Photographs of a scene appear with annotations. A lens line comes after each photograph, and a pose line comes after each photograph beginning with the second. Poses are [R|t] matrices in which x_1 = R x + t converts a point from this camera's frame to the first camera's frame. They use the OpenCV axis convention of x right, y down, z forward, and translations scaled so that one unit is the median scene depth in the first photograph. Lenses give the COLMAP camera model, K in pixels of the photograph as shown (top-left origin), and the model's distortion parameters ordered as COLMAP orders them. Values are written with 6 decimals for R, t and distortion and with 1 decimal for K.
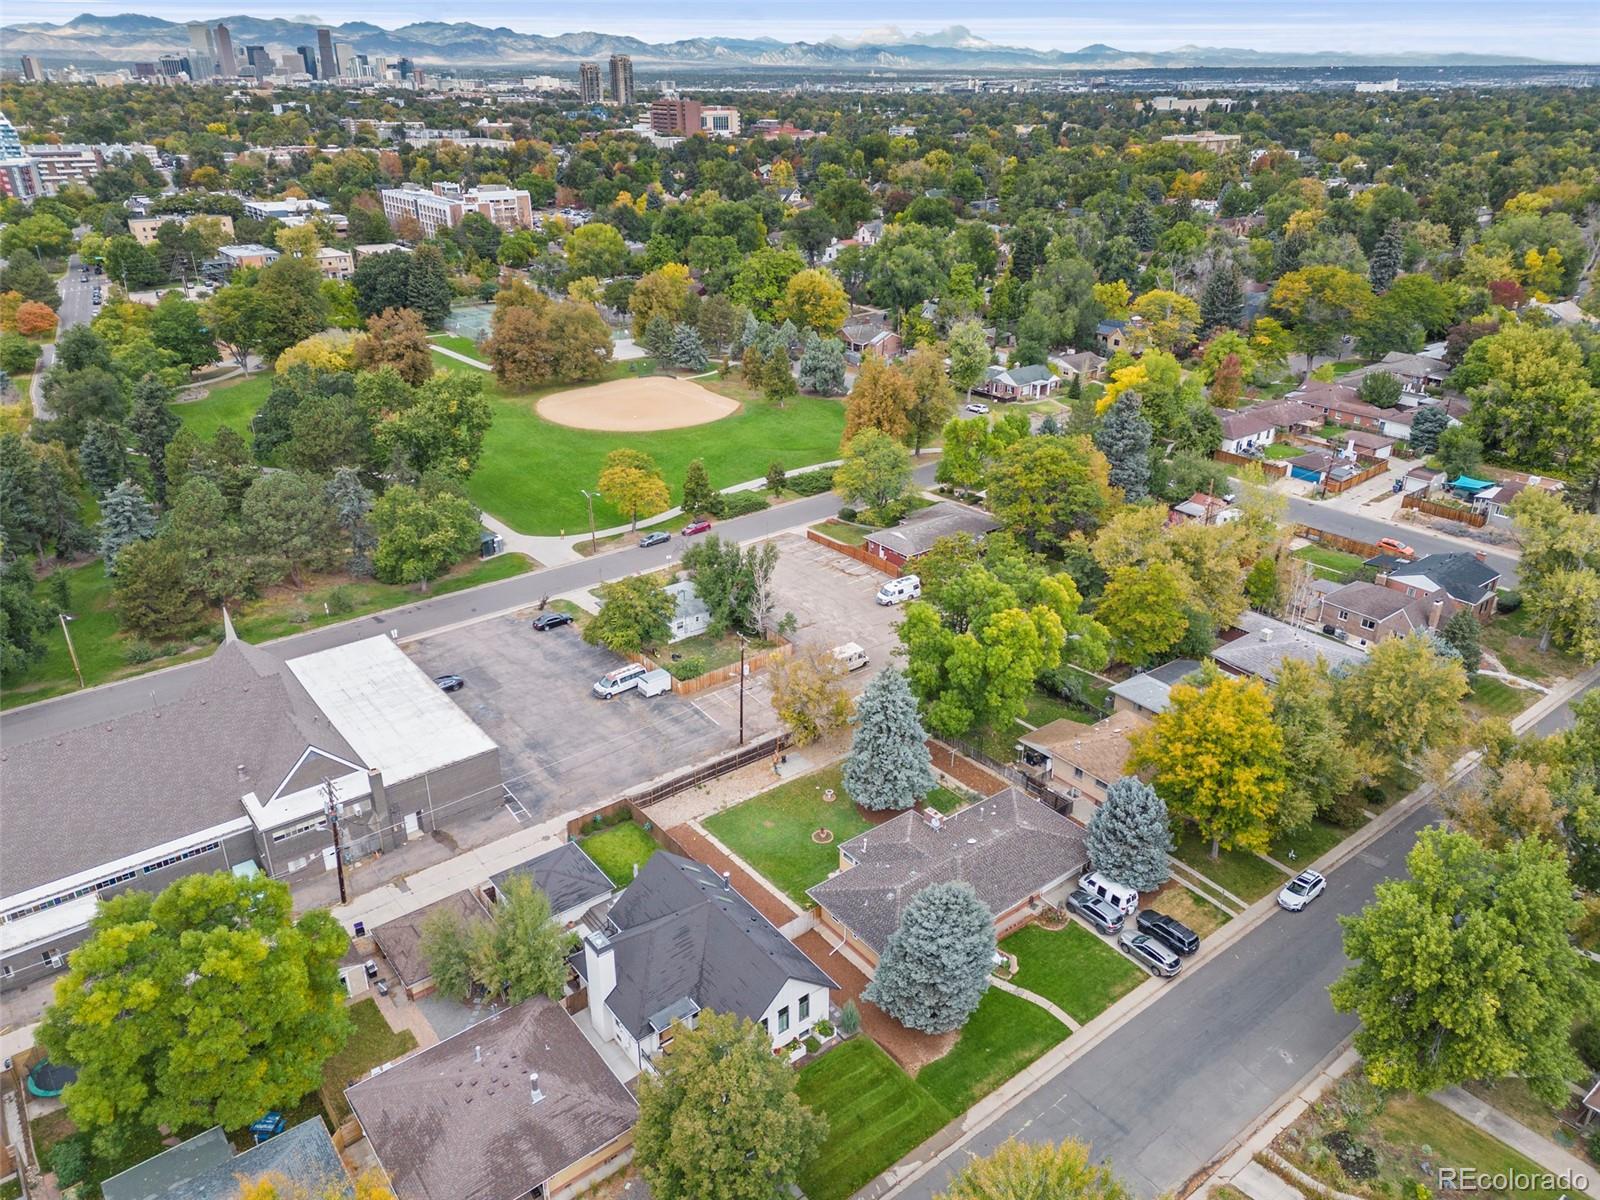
lens RADIAL K [[1125.2, 0, 812.3], [0, 1125.2, 588.3], [0, 0, 1]] dist [0.073003, -0.065339]
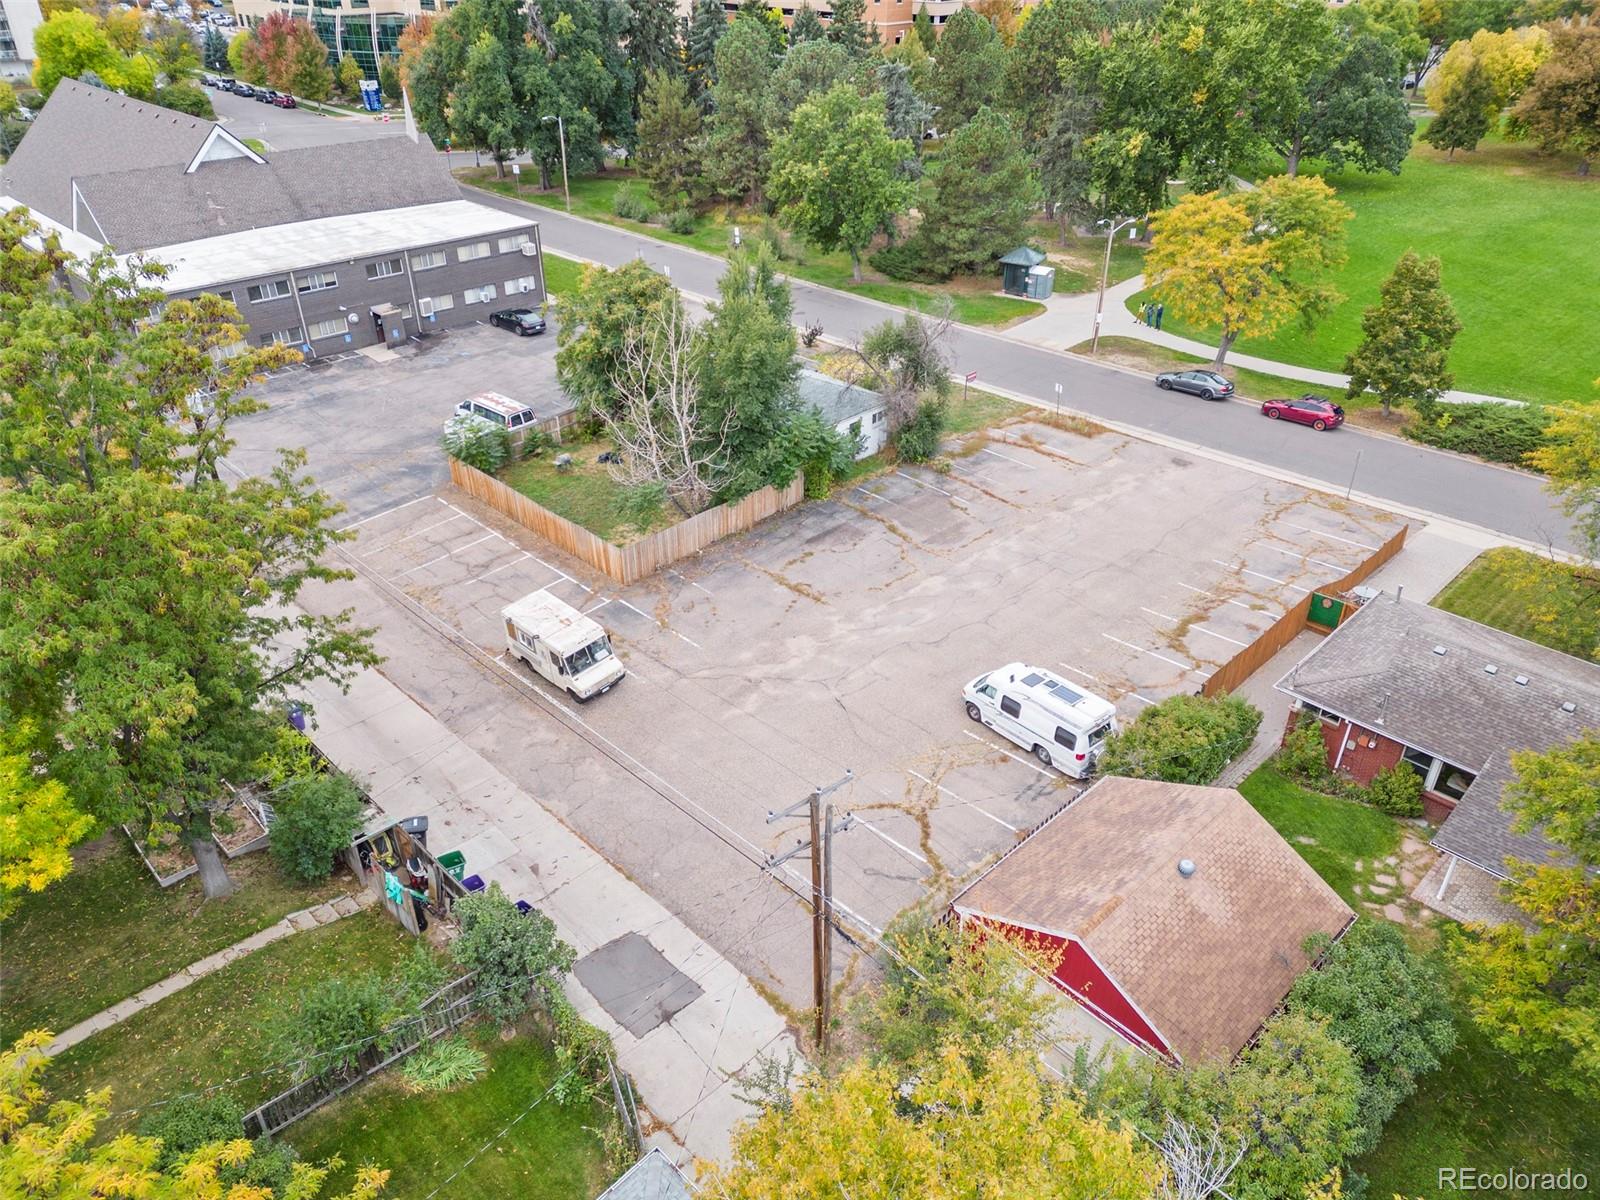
lens RADIAL K [[1125.2, 0, 798.5], [0, 1125.2, 595.5], [0, 0, 1]] dist [0.073003, -0.065339]
pose [[0.116839, 0.508189, -0.853283, 0.263985], [-0.409456, 0.807400, 0.424796, -0.102961], [0.904817, 0.299749, 0.302417, 0.762387]]
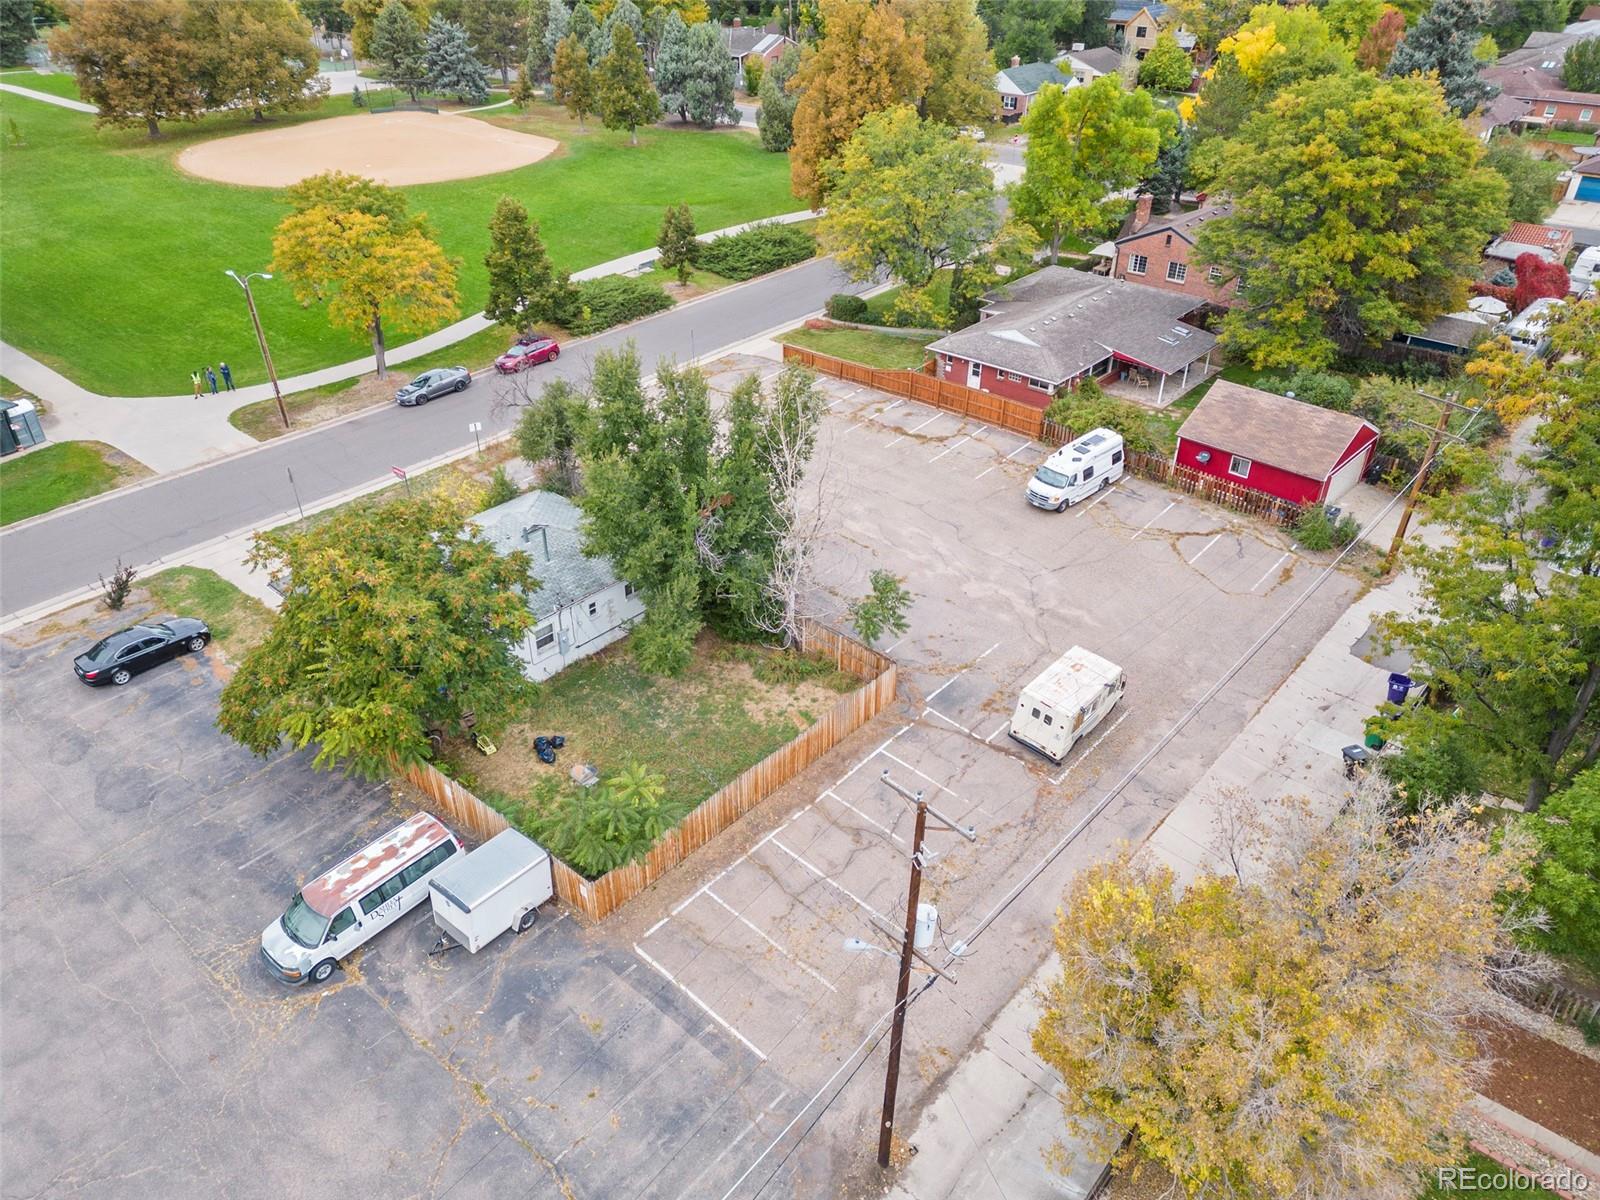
lens RADIAL K [[1125.2, 0, 803.5], [0, 1125.2, 587.4], [0, 0, 1]] dist [0.073003, -0.065339]
pose [[0.983204, -0.096850, 0.154695, -0.076448], [0.075049, 0.987155, 0.141039, -0.018603], [-0.166367, -0.127060, 0.977843, 0.549541]]
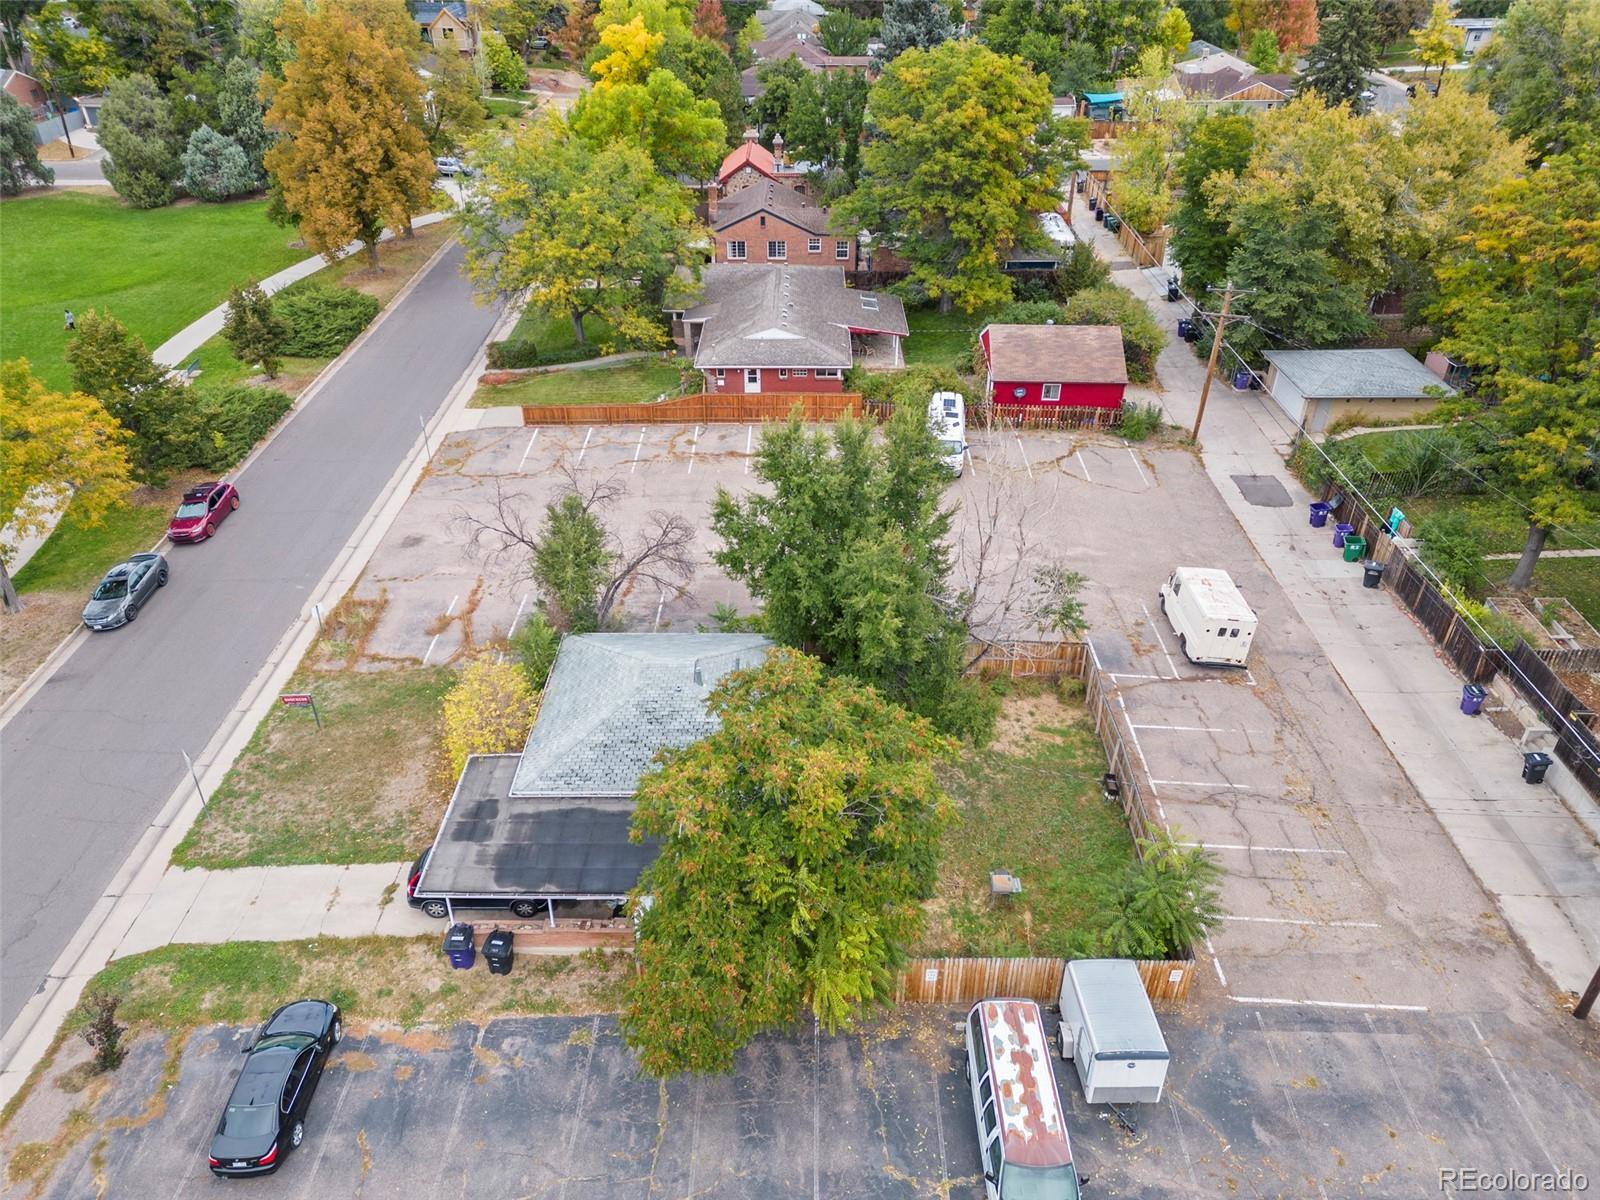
lens RADIAL K [[1125.2, 0, 799.5], [0, 1125.2, 584.7], [0, 0, 1]] dist [0.073003, -0.065339]
pose [[0.626333, -0.416101, 0.659217, -0.231951], [0.325105, 0.908008, 0.264252, -0.068462], [-0.708529, 0.048805, 0.703992, 0.664585]]
